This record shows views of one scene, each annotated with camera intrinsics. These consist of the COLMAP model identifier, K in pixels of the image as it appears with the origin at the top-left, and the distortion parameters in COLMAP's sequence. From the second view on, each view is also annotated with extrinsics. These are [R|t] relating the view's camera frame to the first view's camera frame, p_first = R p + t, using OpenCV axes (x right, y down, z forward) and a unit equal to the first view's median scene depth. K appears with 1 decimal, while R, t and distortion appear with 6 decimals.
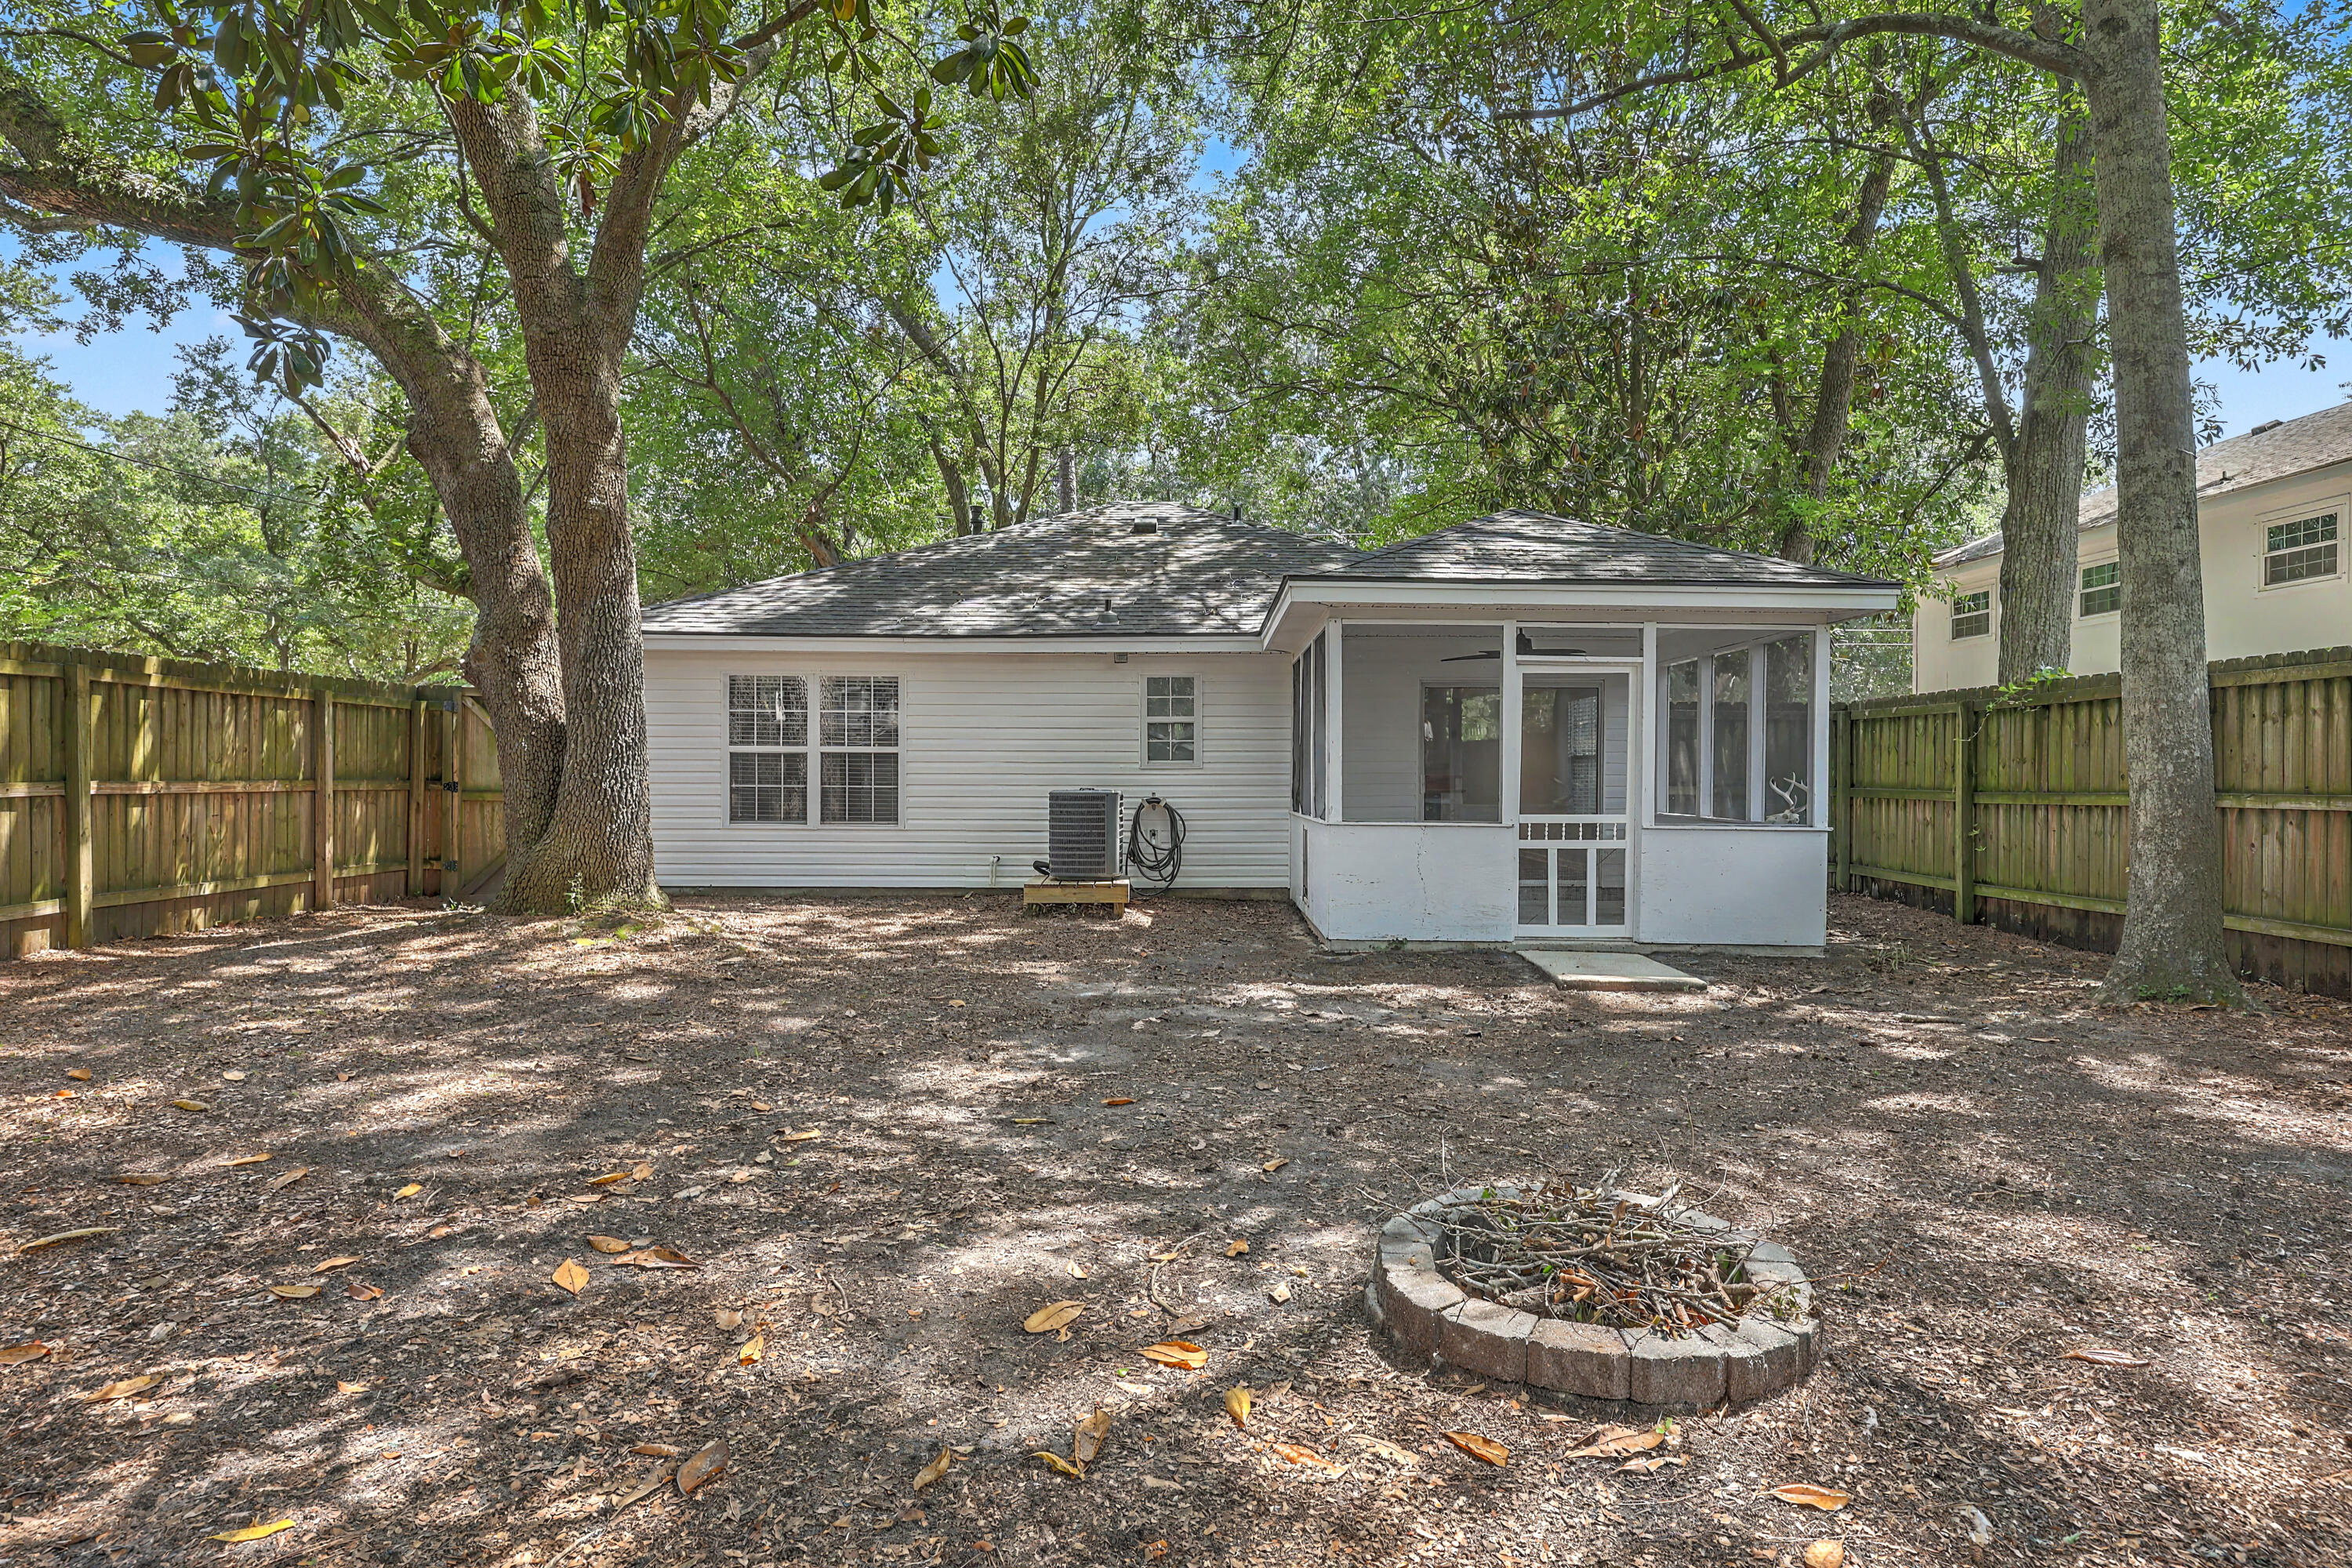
lens RADIAL K [[1217.4, 0, 1172.4], [0, 1217.4, 776.1], [0, 0, 1]] dist [0.003459, 0.000689]
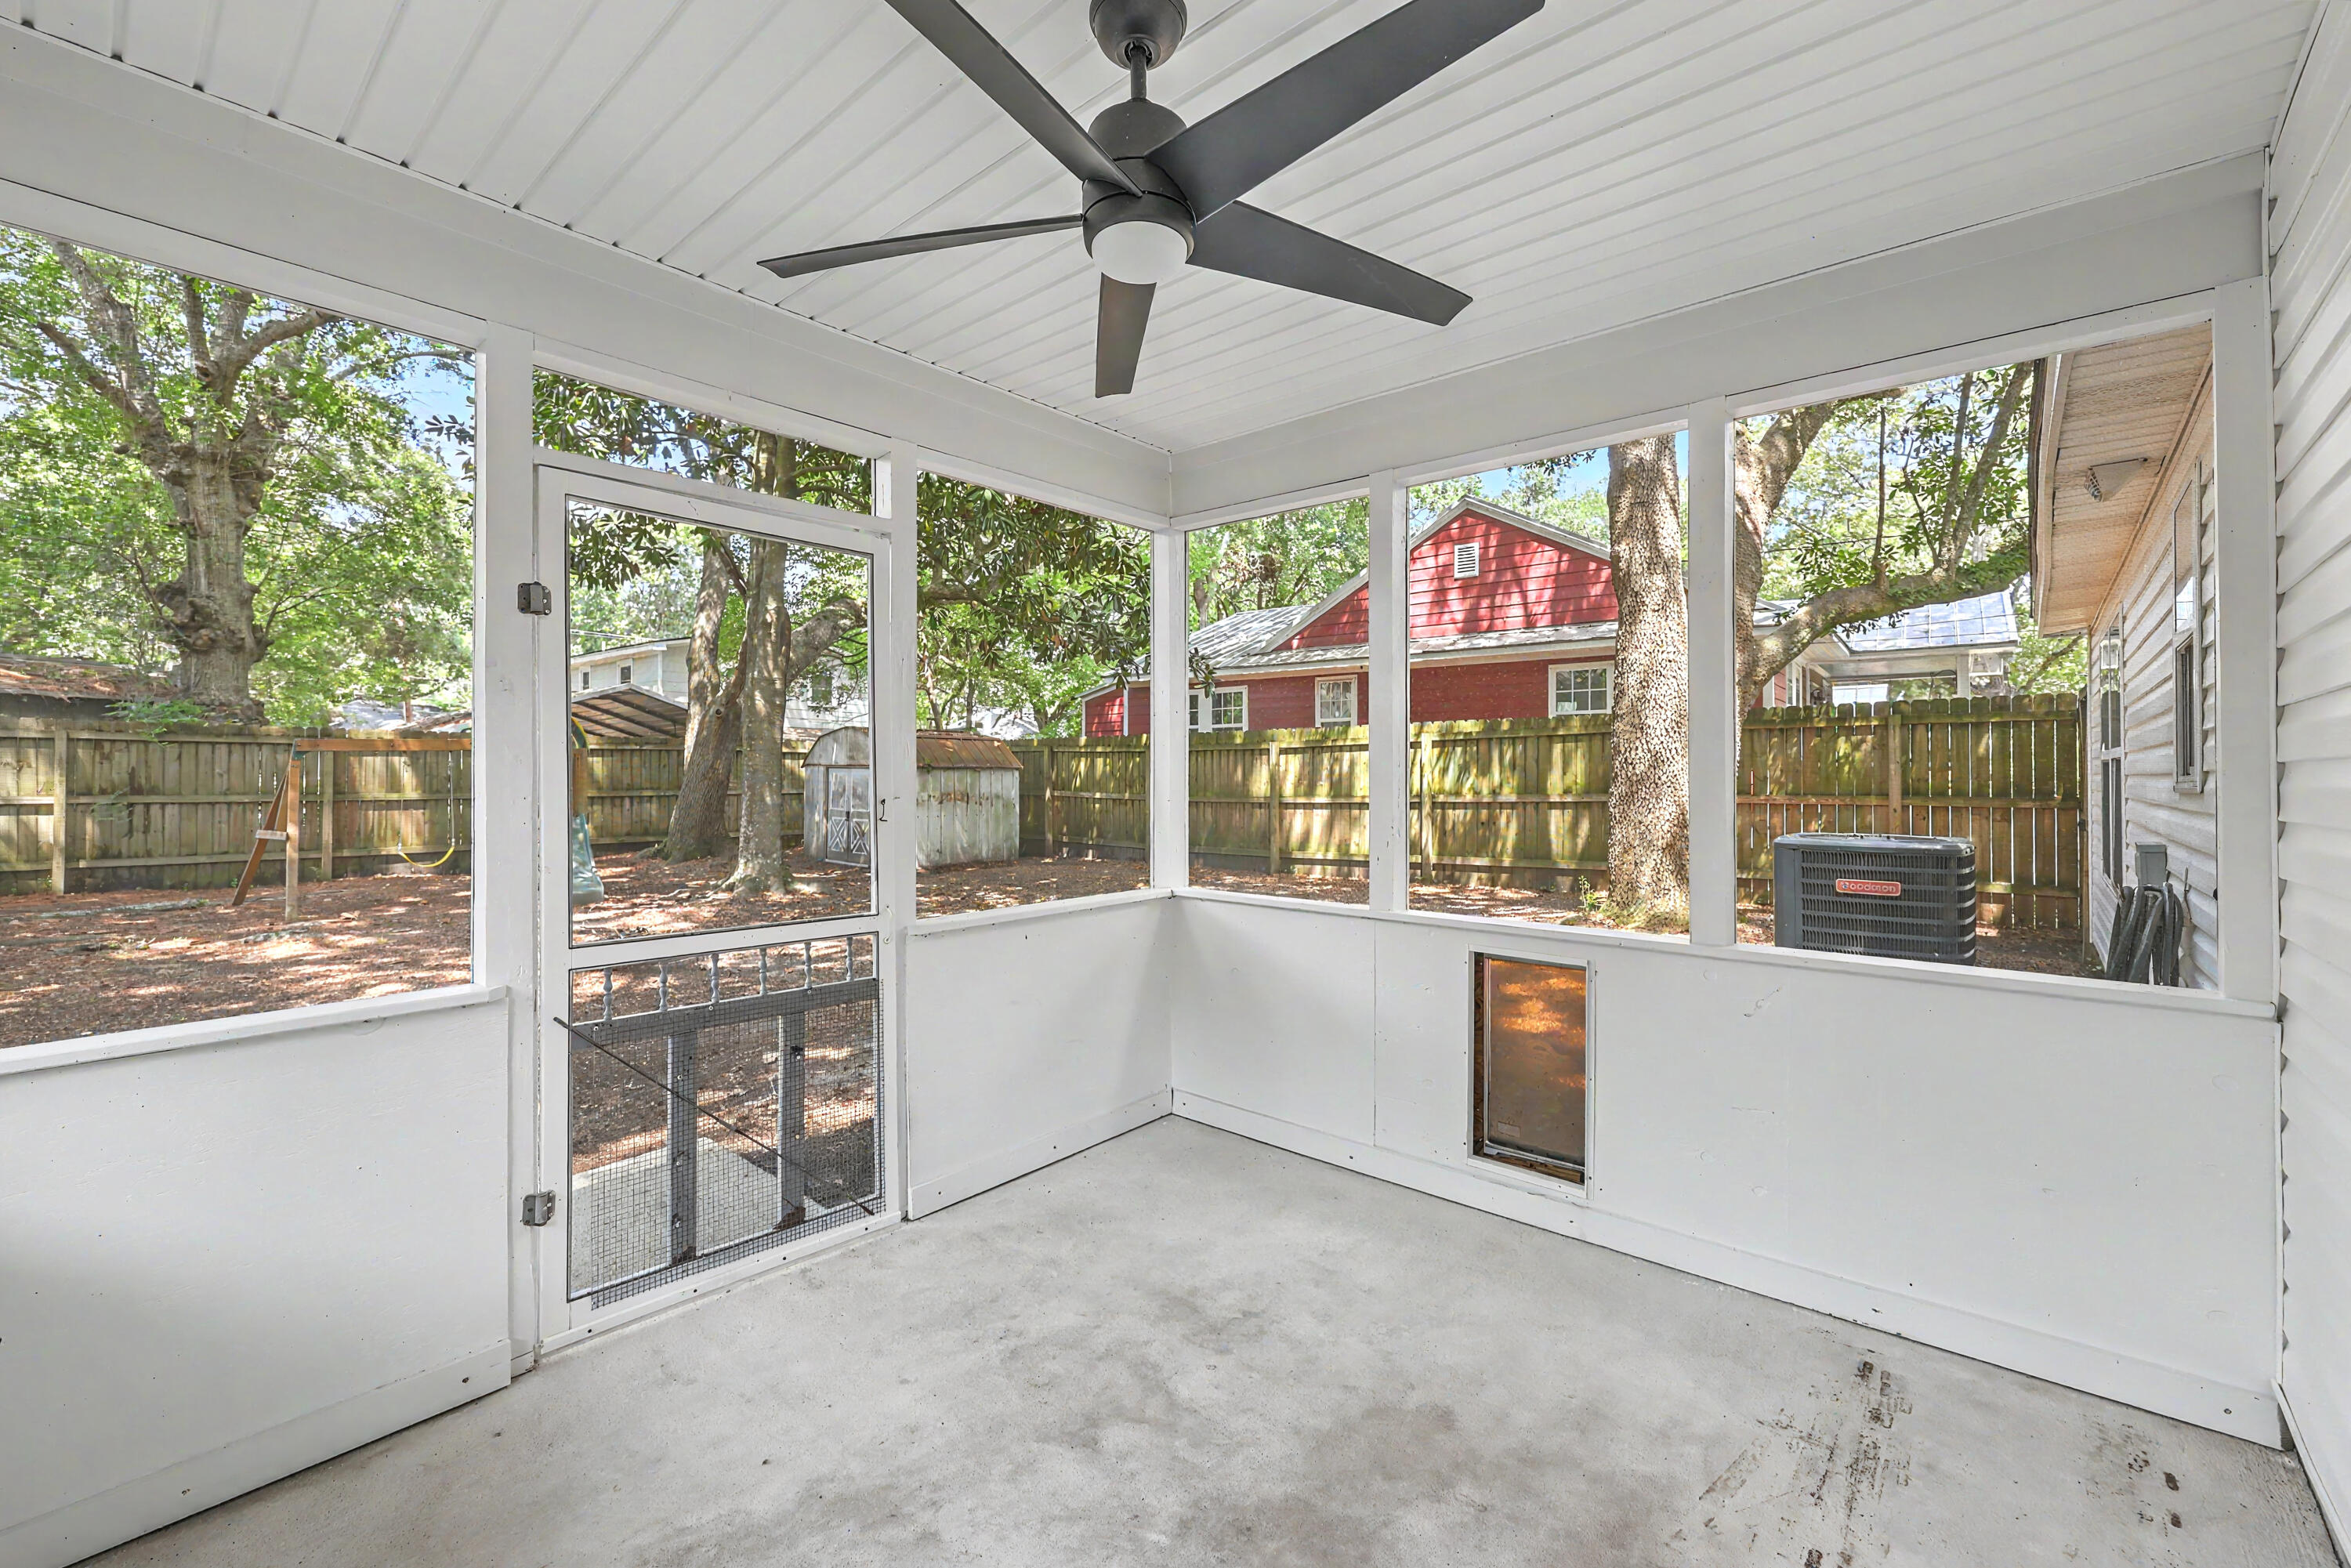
lens RADIAL K [[965.0, 0, 1182.2], [0, 965.0, 770.9], [0, 0, 1]] dist [0.002175, -0.000189]
pose [[-0.654457, -0.008388, -0.756053, 0.456021], [-0.003265, 0.999960, -0.008268, -0.012250], [0.756093, -0.002943, -0.654458, 1.282960]]
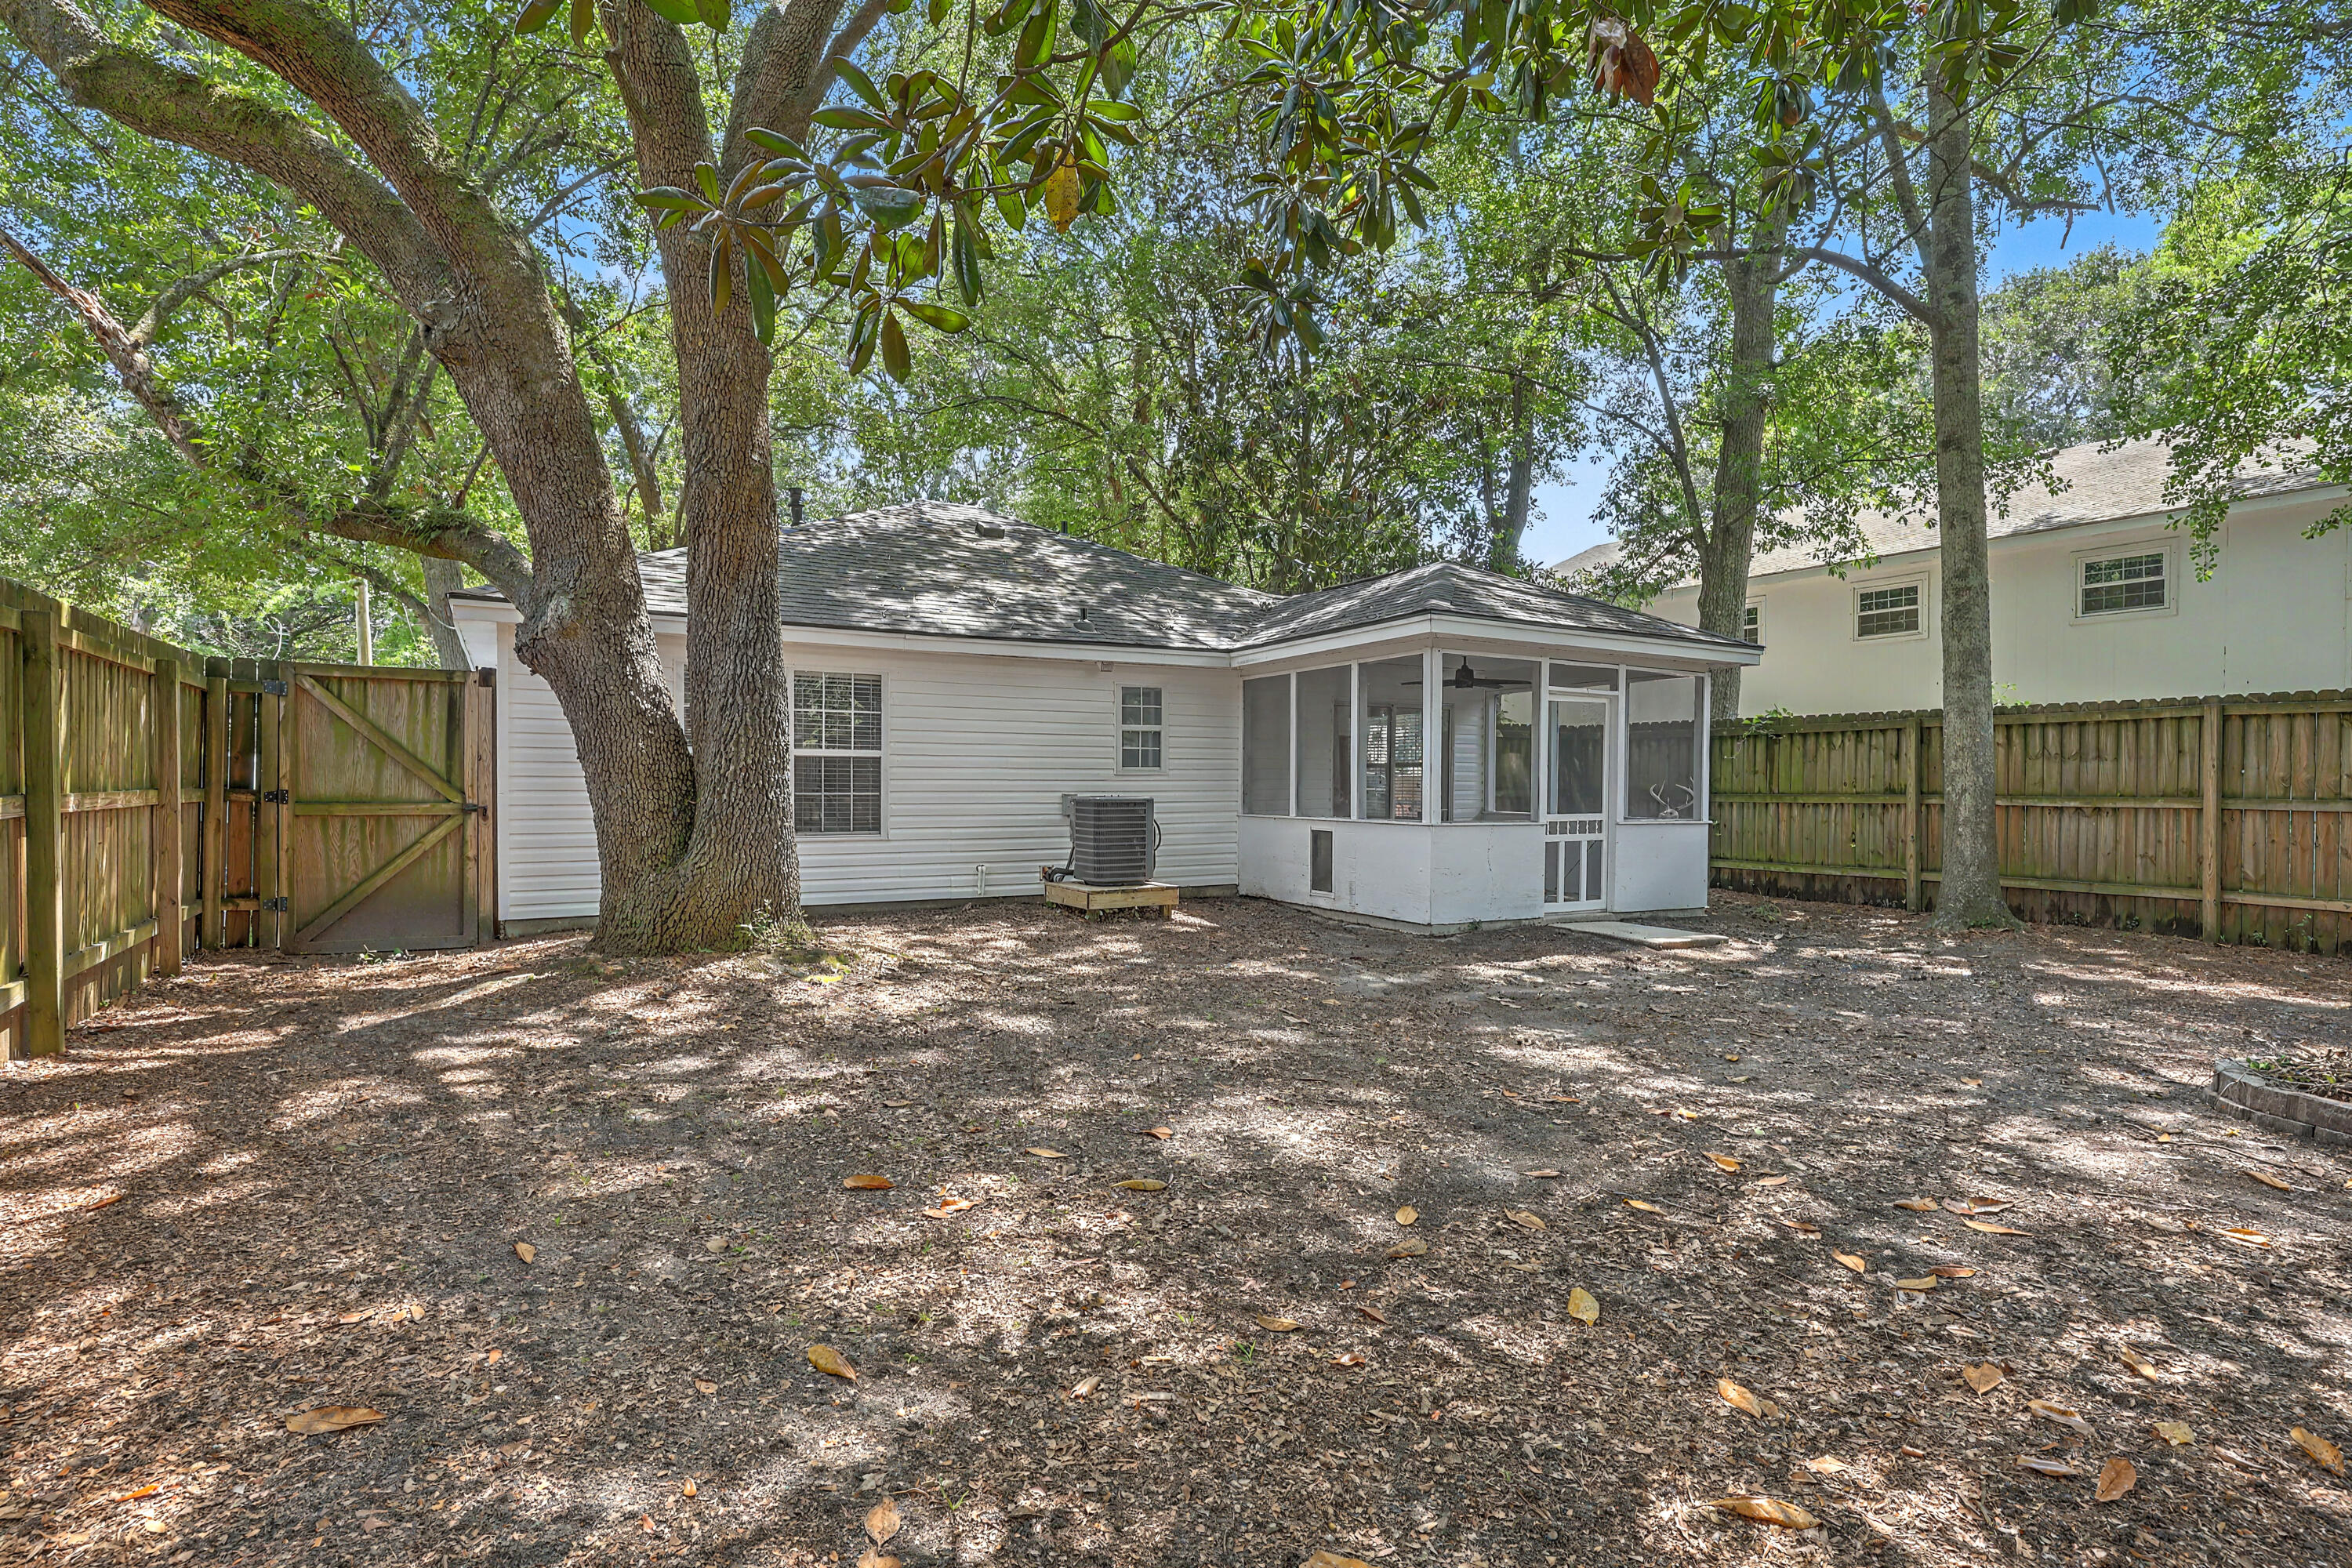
lens RADIAL K [[1170.1, 0, 1168.0], [0, 1170.1, 787.6], [0, 0, 1]] dist [0.001366, -0.000810]
pose [[0.867446, -0.002346, 0.497526, -0.634218], [-0.001694, 0.999969, 0.007668, -0.004237], [-0.497529, -0.007494, 0.867415, 0.160711]]
